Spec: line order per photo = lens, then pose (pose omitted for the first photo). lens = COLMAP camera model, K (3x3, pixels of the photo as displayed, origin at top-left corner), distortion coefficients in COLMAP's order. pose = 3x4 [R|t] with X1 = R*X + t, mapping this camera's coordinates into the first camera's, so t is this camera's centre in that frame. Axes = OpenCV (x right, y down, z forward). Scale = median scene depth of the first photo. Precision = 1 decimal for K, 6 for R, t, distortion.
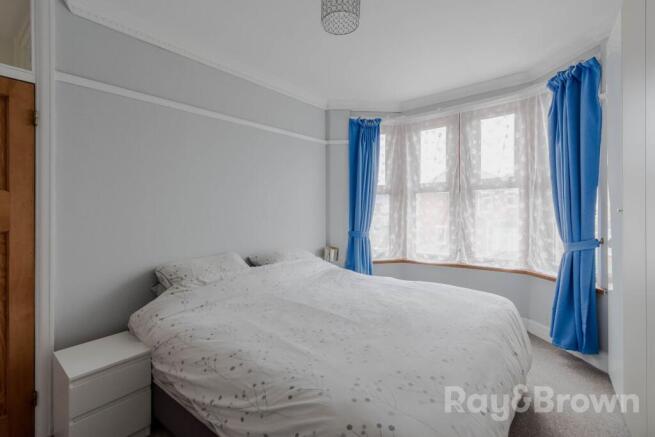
lens RADIAL K [[294.8, 0, 328.1], [0, 294.8, 201.7], [0, 0, 1]] dist [0.002005, 0.000215]
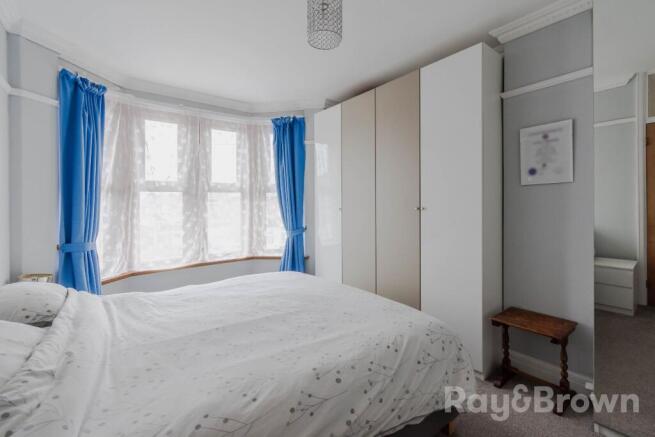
lens RADIAL K [[295.1, 0, 328.7], [0, 295.1, 211.8], [0, 0, 1]] dist [-0.000596, 0.000136]
pose [[0.238036, -0.001052, 0.971256, -0.453540], [-0.013513, 0.999899, 0.004395, 0.020732], [-0.971162, -0.014170, 0.237998, 0.314093]]
